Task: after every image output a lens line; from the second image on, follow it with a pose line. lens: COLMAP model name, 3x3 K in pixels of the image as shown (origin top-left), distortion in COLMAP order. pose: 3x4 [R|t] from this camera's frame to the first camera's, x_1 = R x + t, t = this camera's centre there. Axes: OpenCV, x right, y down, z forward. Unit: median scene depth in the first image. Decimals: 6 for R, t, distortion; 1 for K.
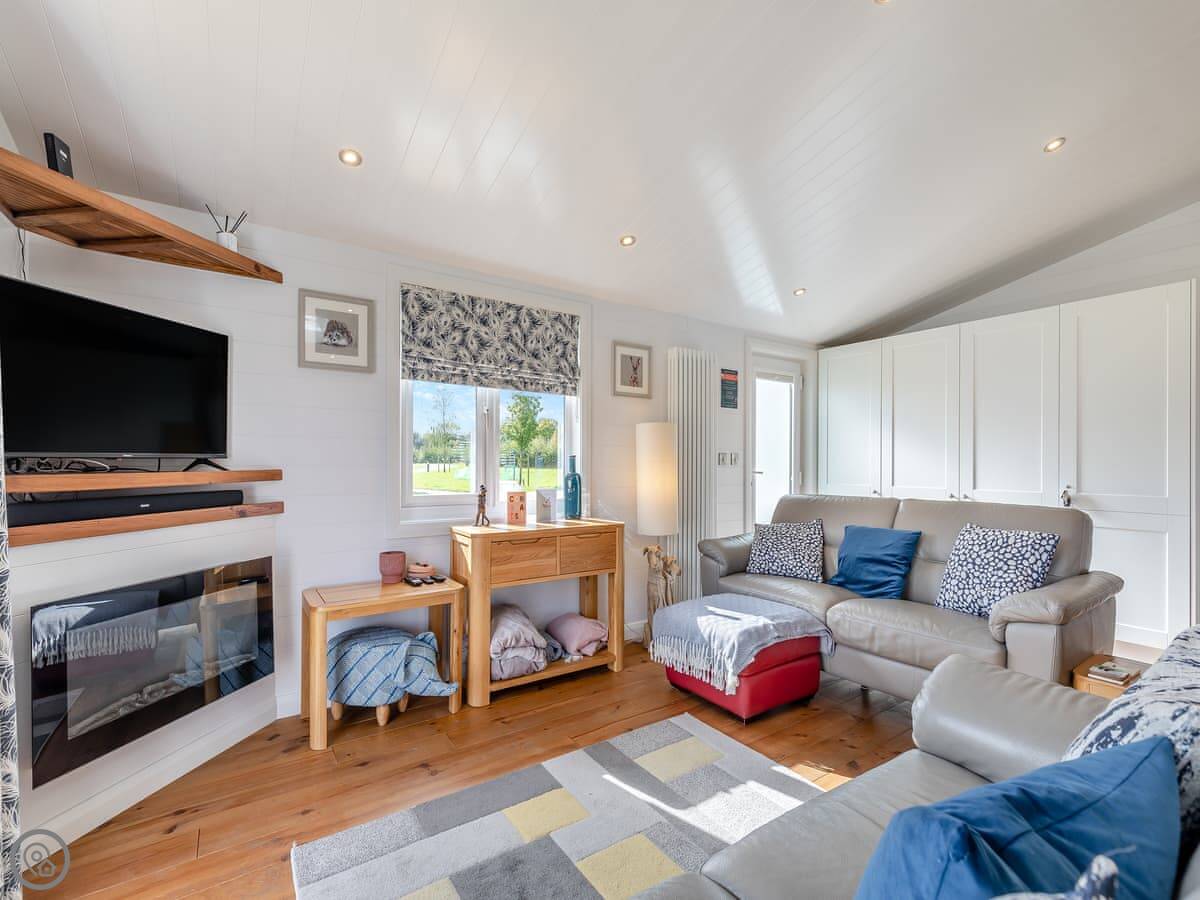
lens RADIAL K [[538.3, 0, 609.3], [0, 538.3, 458.4], [0, 0, 1]] dist [0.004083, 0.000222]
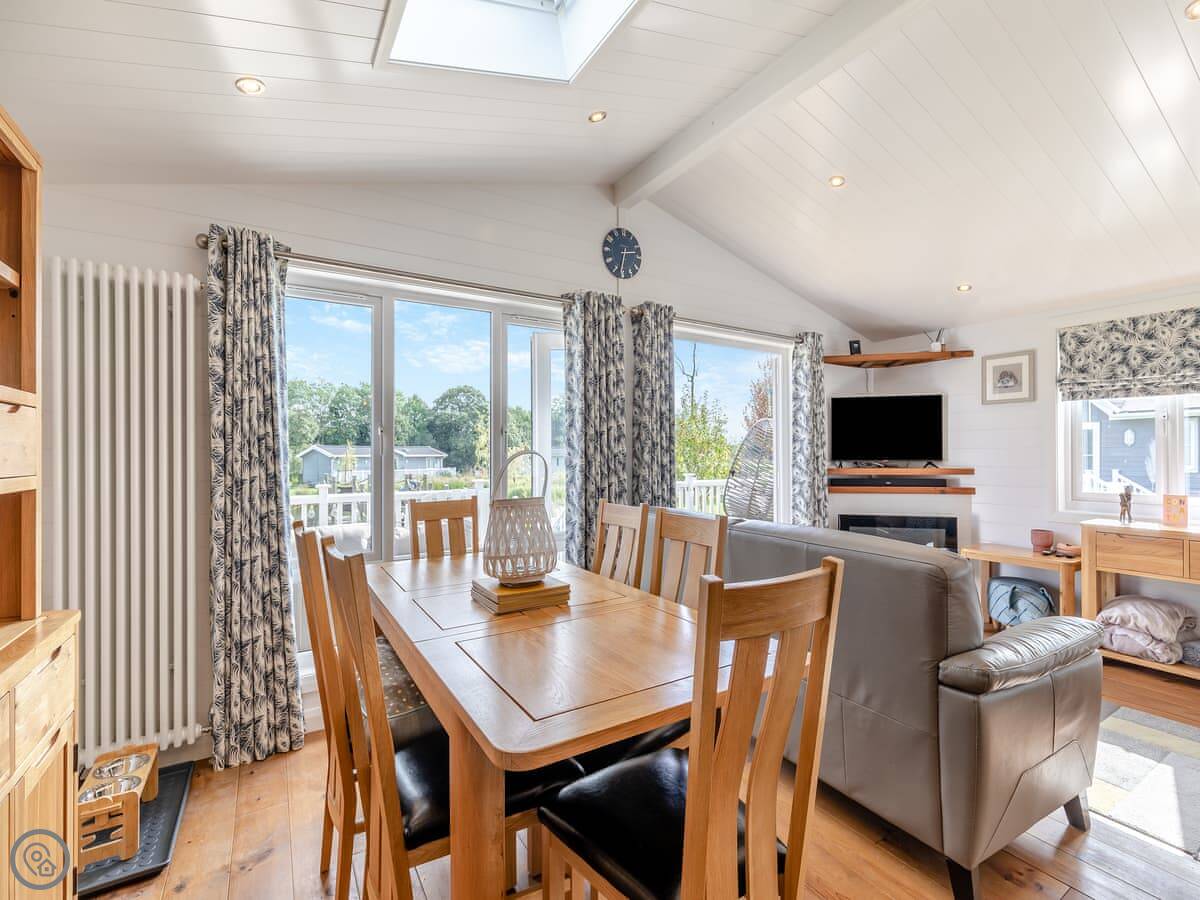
lens RADIAL K [[538.3, 0, 609.3], [0, 538.3, 458.4], [0, 0, 1]] dist [0.004083, 0.000222]
pose [[-0.052648, 0.001092, -0.998613, 0.983809], [0.005491, 0.999985, 0.000804, -0.015692], [0.998598, -0.005441, -0.052654, -0.031583]]
